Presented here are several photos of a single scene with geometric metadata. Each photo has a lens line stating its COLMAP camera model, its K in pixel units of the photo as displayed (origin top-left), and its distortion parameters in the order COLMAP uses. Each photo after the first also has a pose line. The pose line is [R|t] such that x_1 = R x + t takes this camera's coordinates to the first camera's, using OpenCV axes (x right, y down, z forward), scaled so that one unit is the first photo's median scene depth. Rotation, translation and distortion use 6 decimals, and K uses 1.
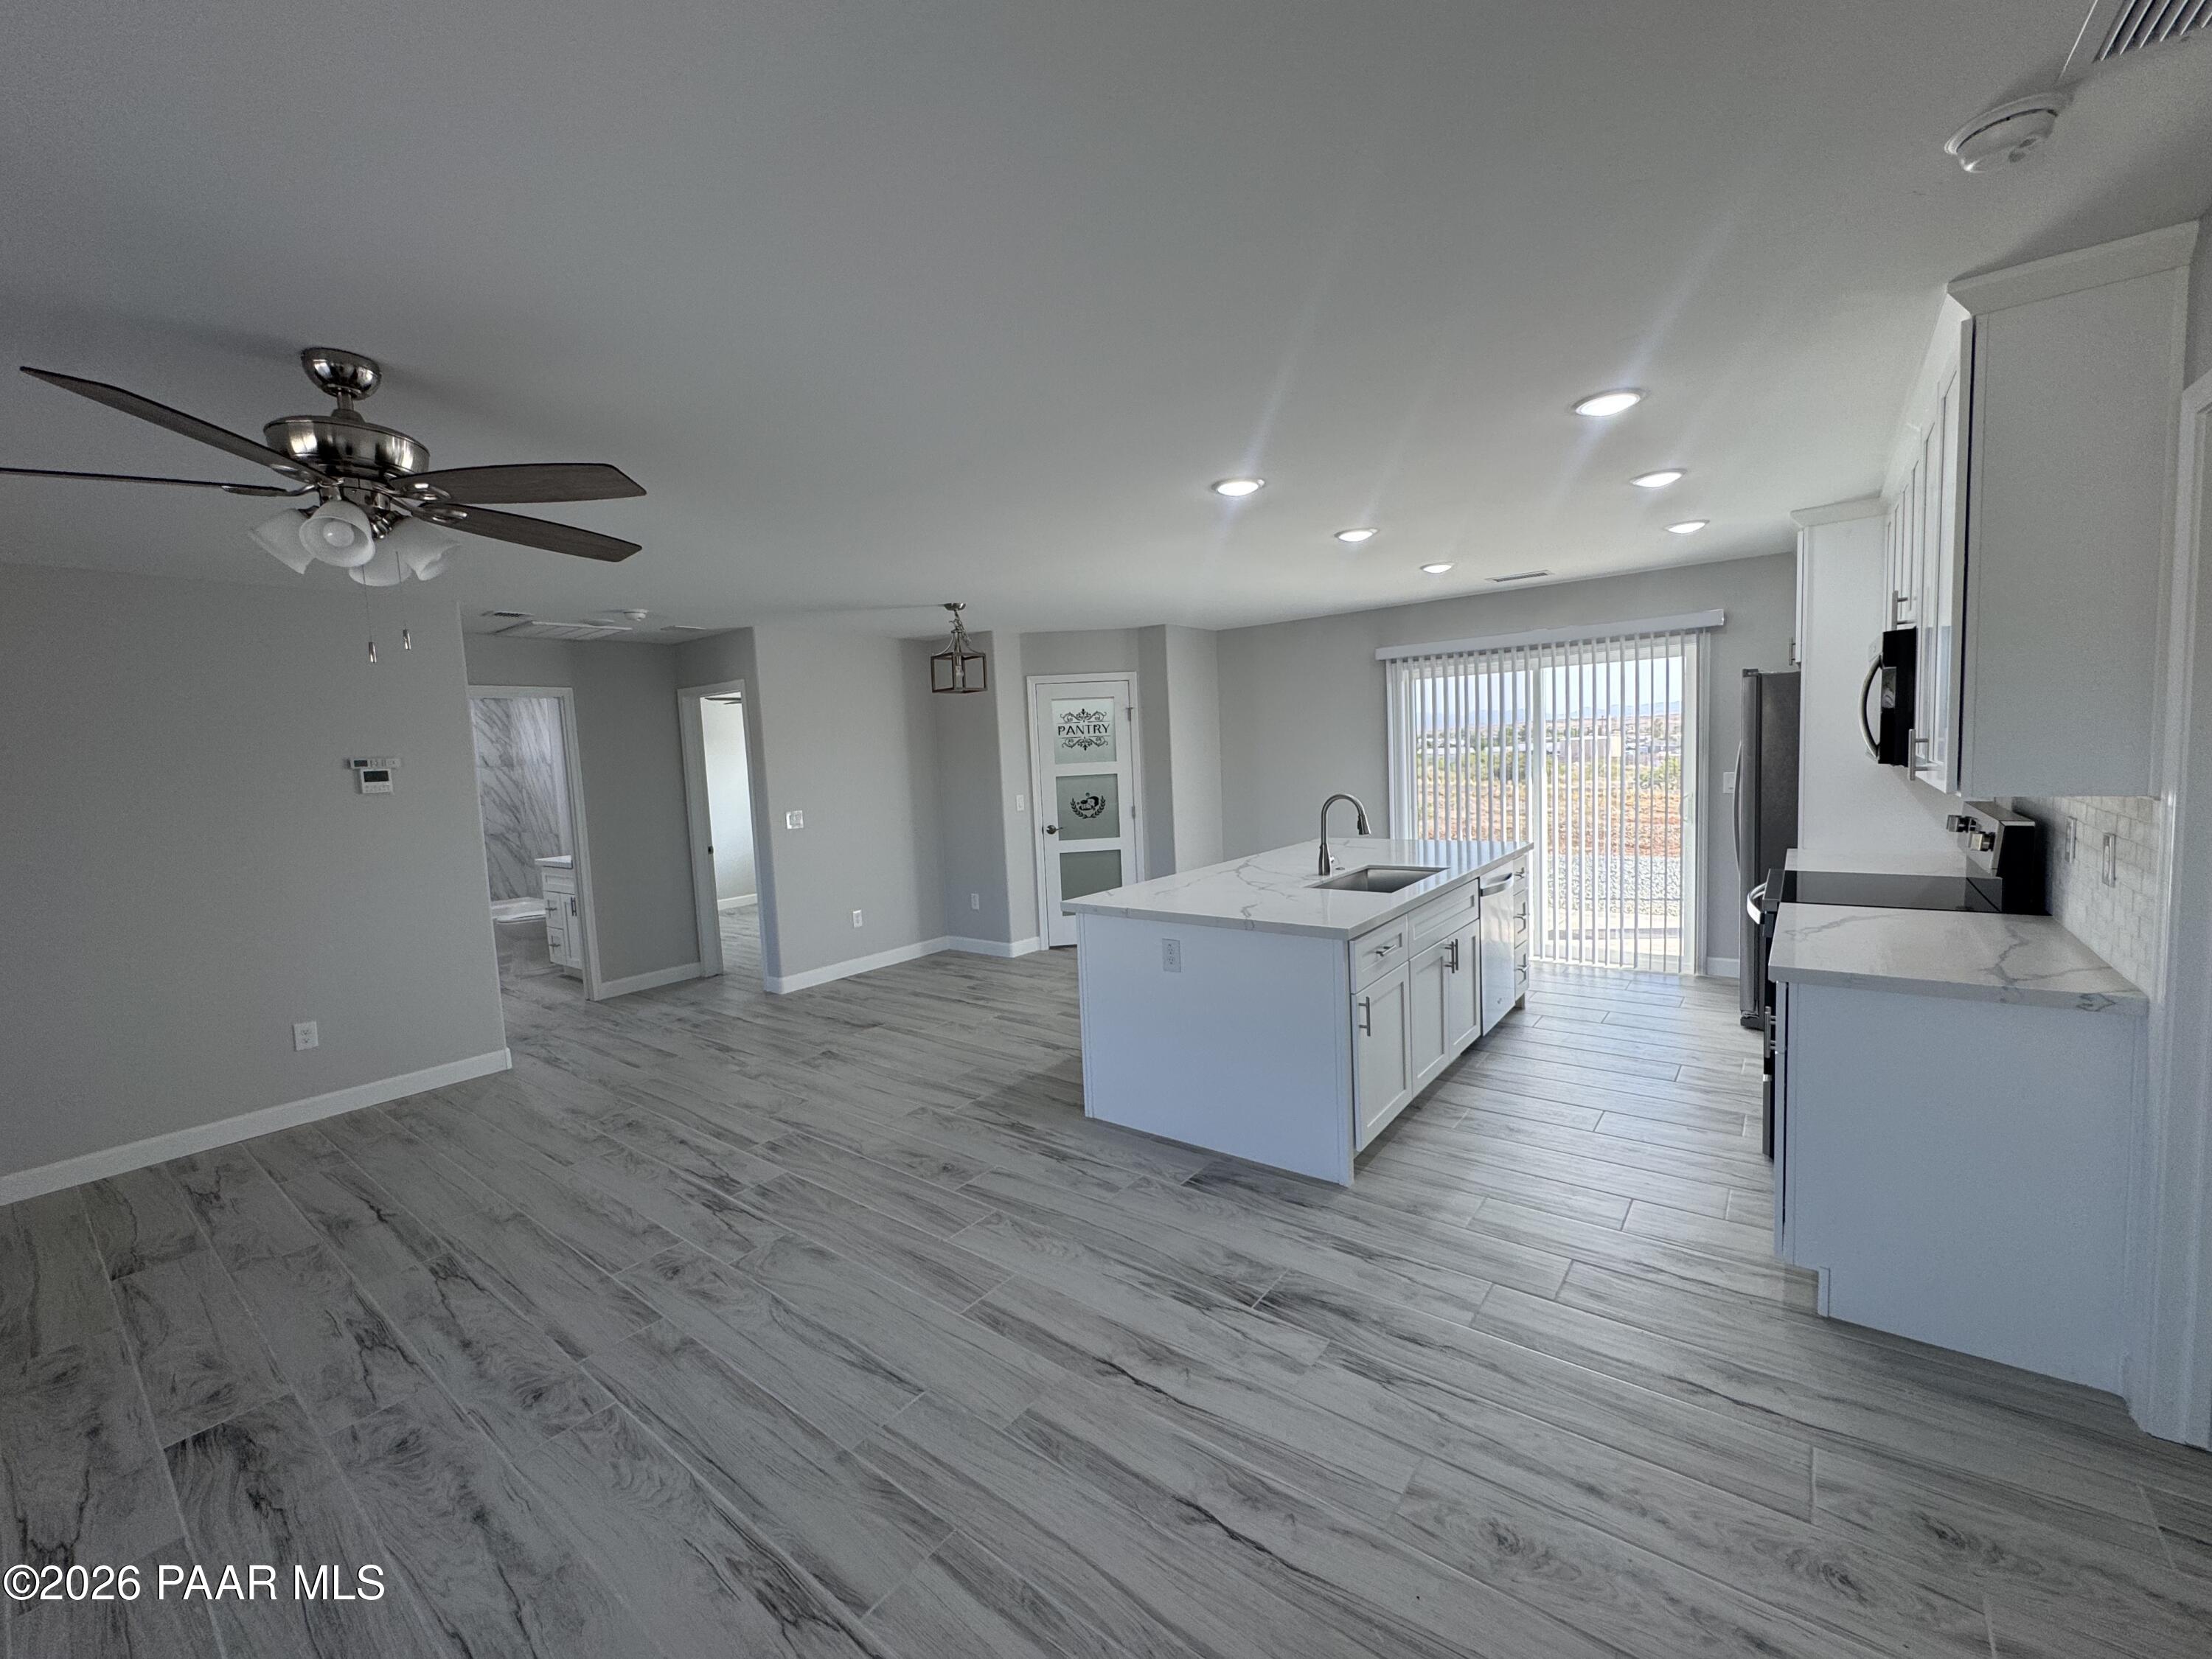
lens RADIAL K [[897.3, 0, 1106.0], [0, 897.3, 829.5], [0, 0, 1]] dist [-0.001440, 0.000154]
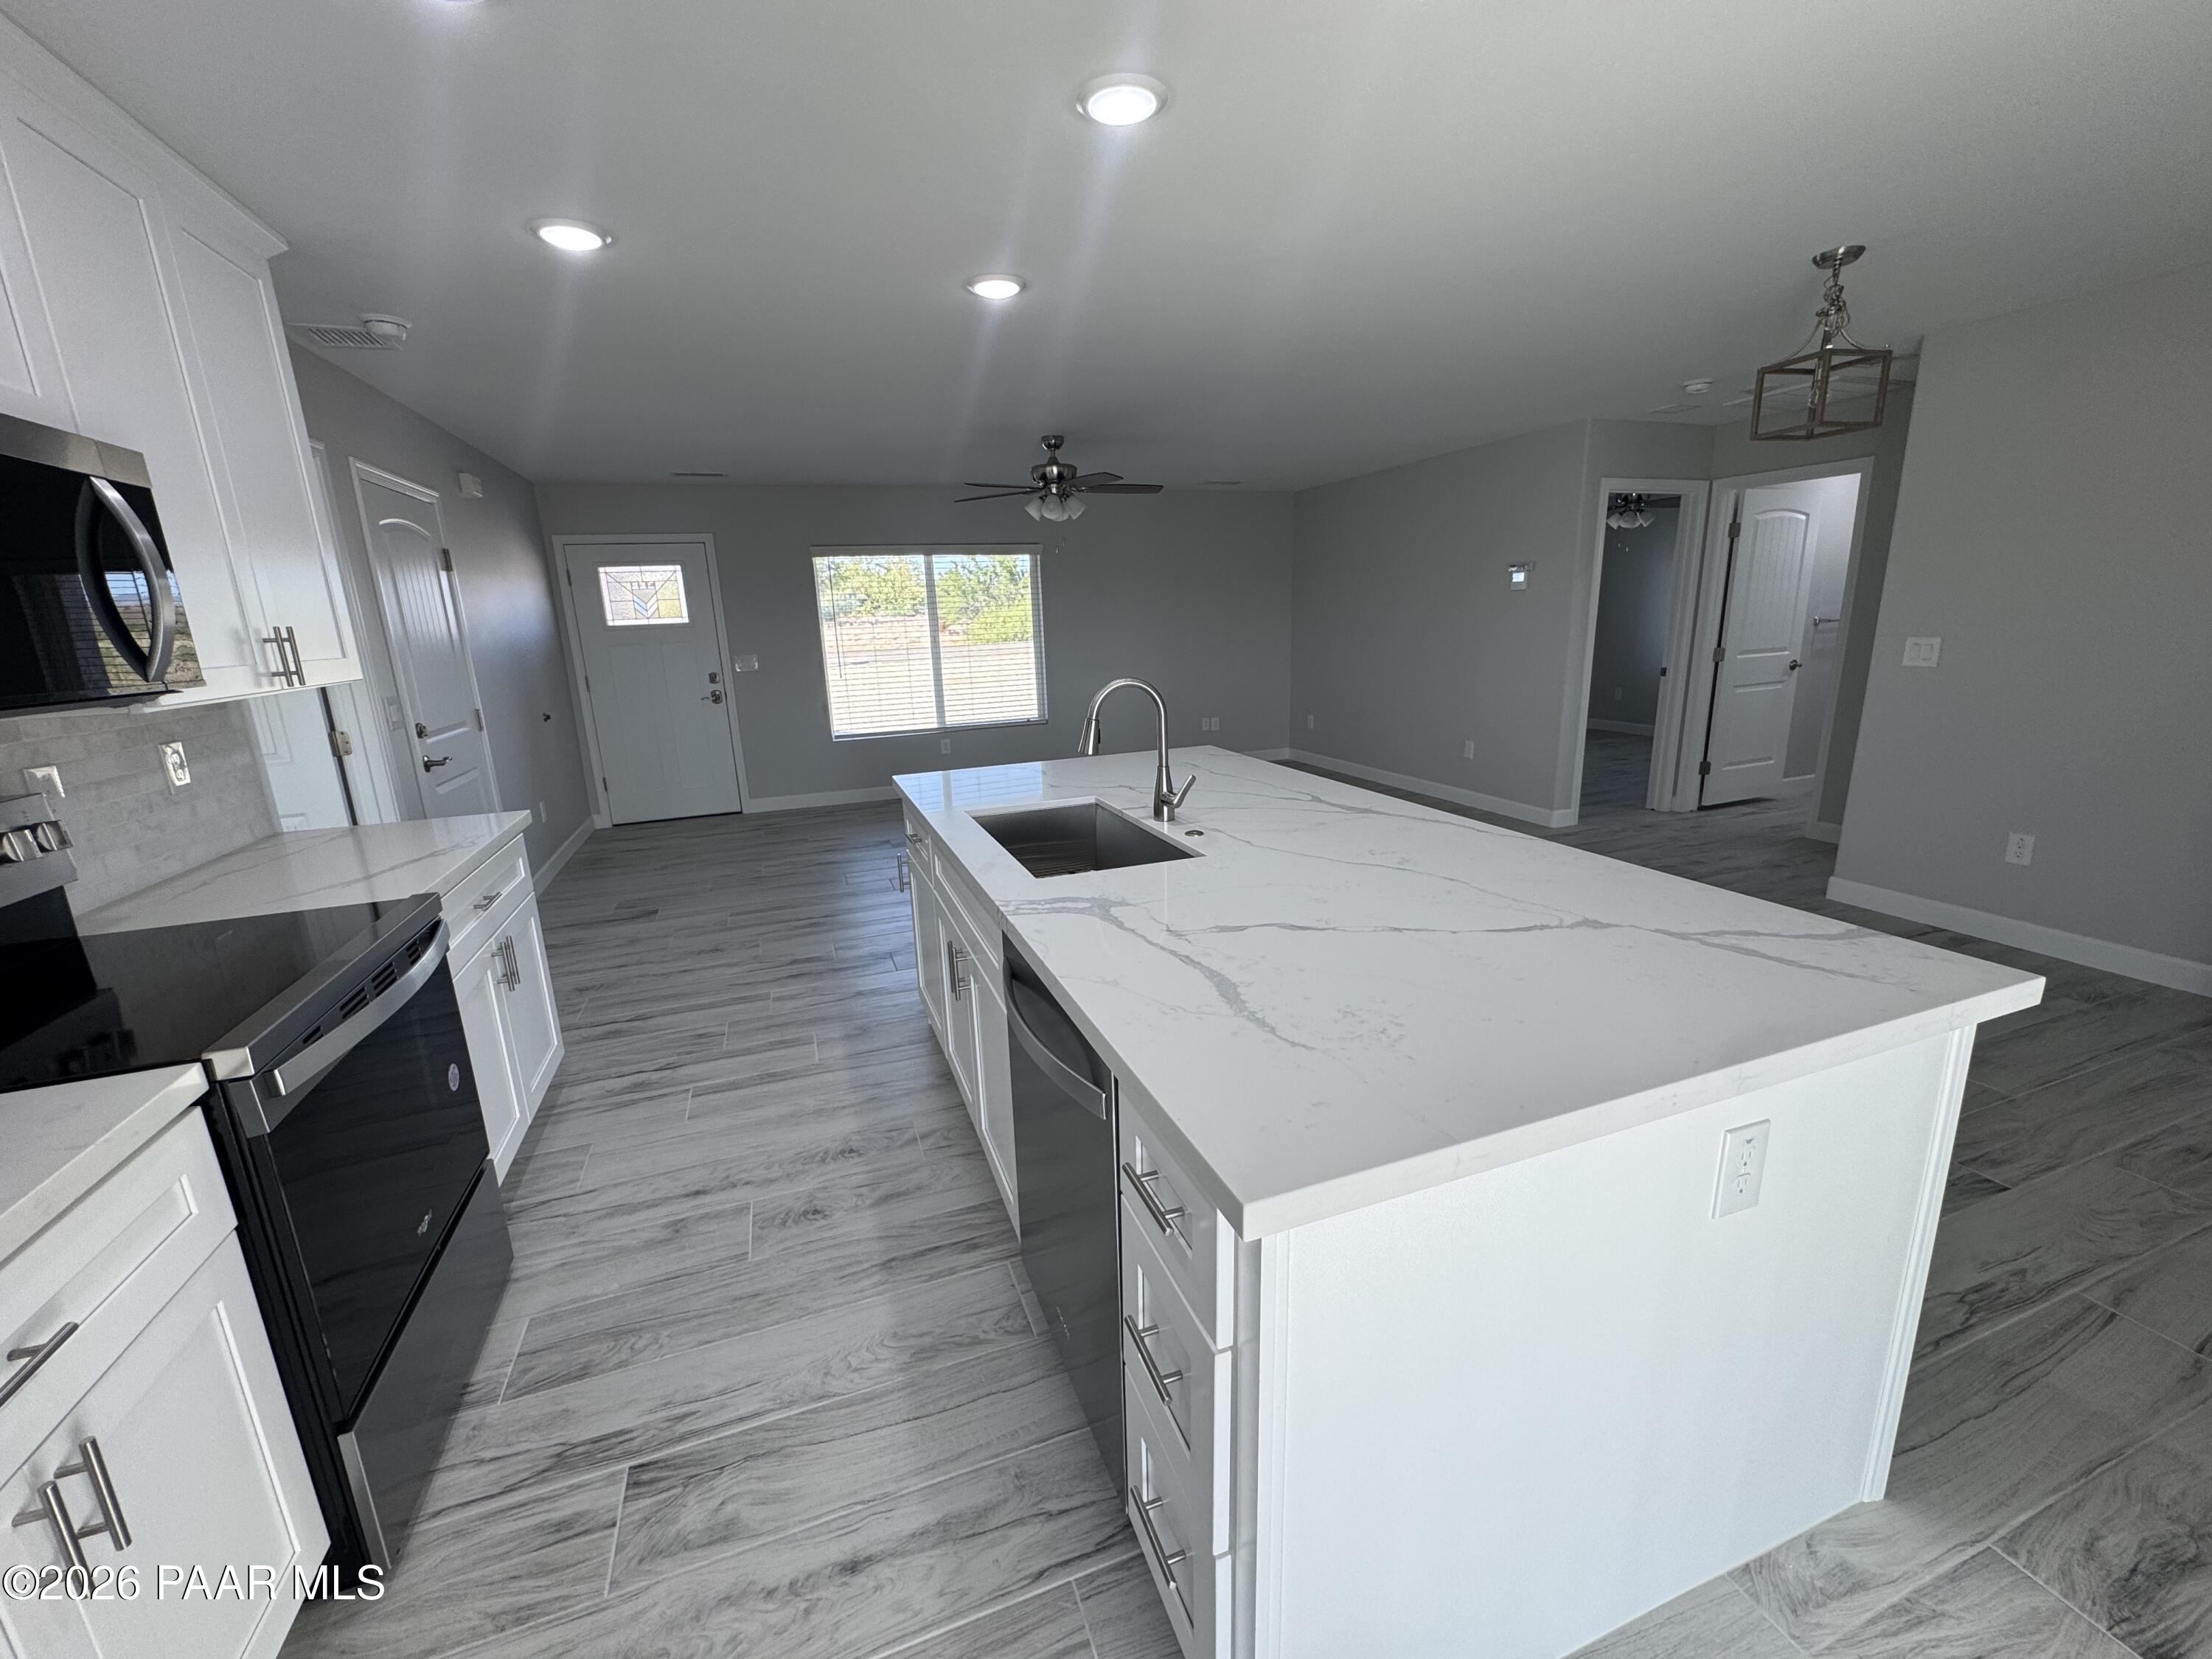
lens RADIAL K [[886.8, 0, 1106.0], [0, 886.8, 829.5], [0, 0, 1]] dist [-0.001742, 0.000163]
pose [[-0.522325, 0.266698, -0.809969, 0.973965], [-0.014688, 0.946880, 0.321251, -0.167659], [0.852620, 0.179694, -0.490662, 1.683426]]
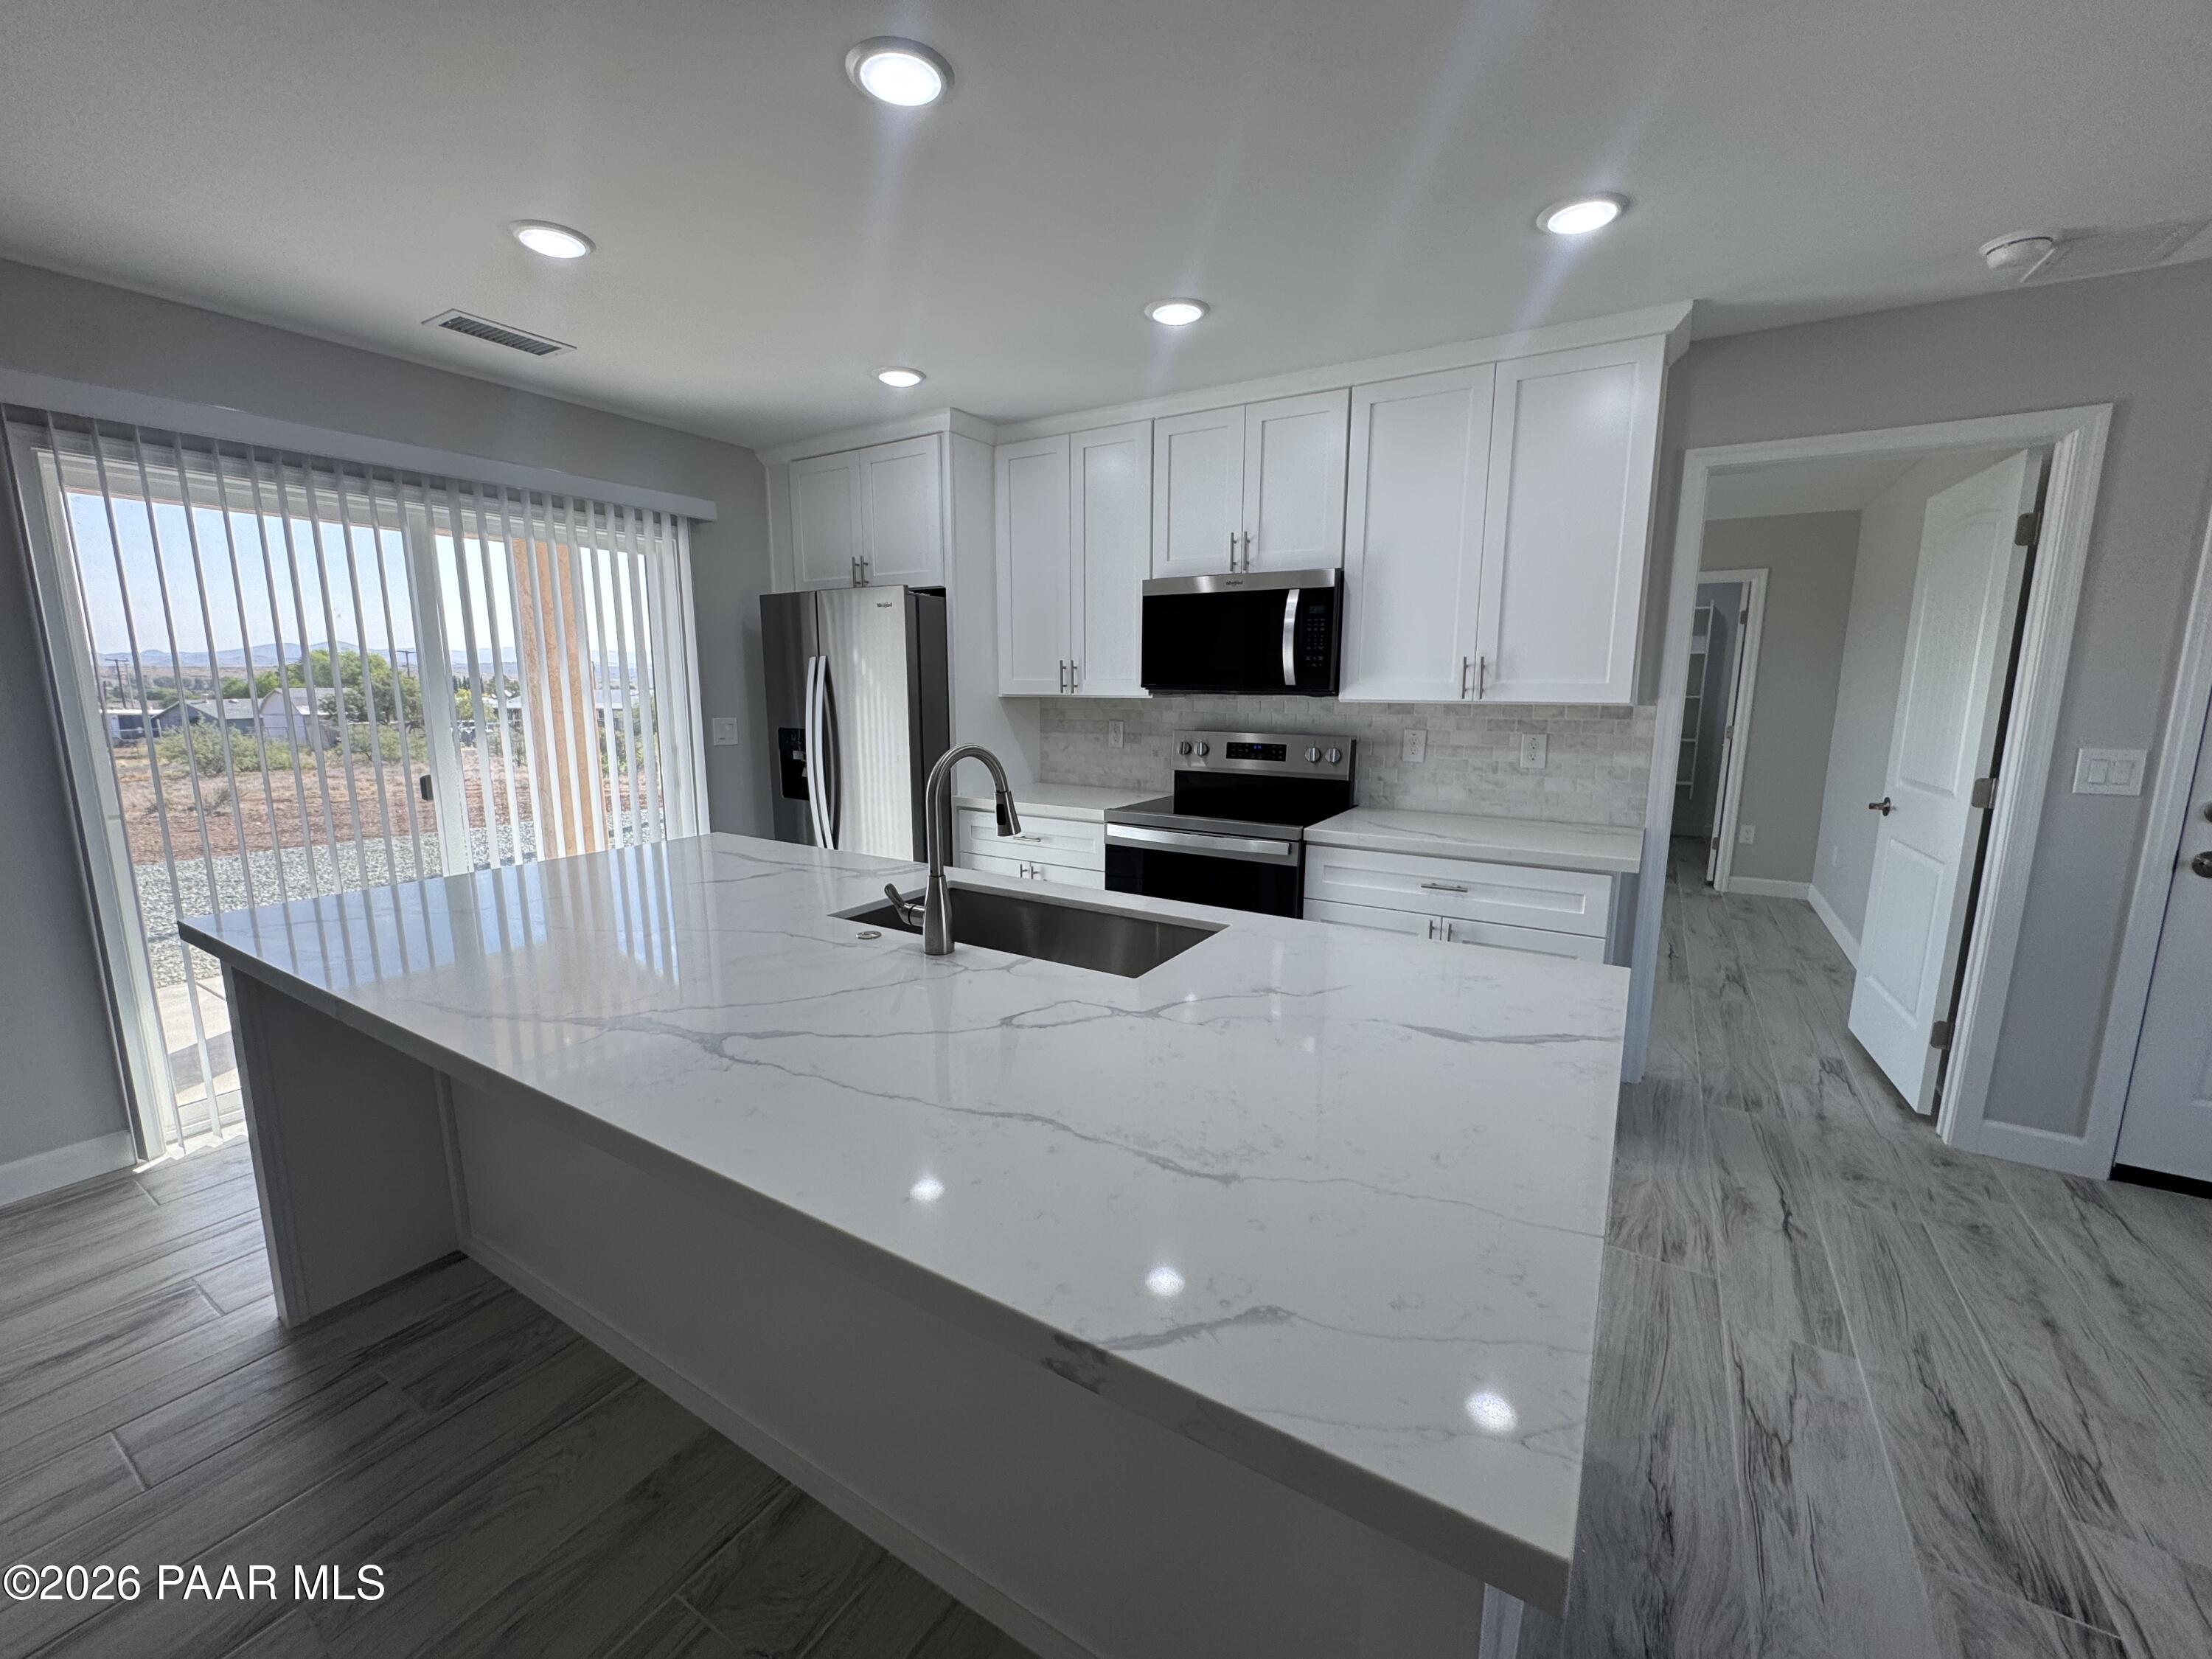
lens RADIAL K [[886.8, 0, 1106.0], [0, 886.8, 829.5], [0, 0, 1]] dist [-0.001742, 0.000163]
pose [[-0.110308, -0.117303, 0.986951, -0.194342], [0.089518, 0.987802, 0.127409, -0.061861], [-0.989858, 0.102404, -0.098462, 1.296293]]
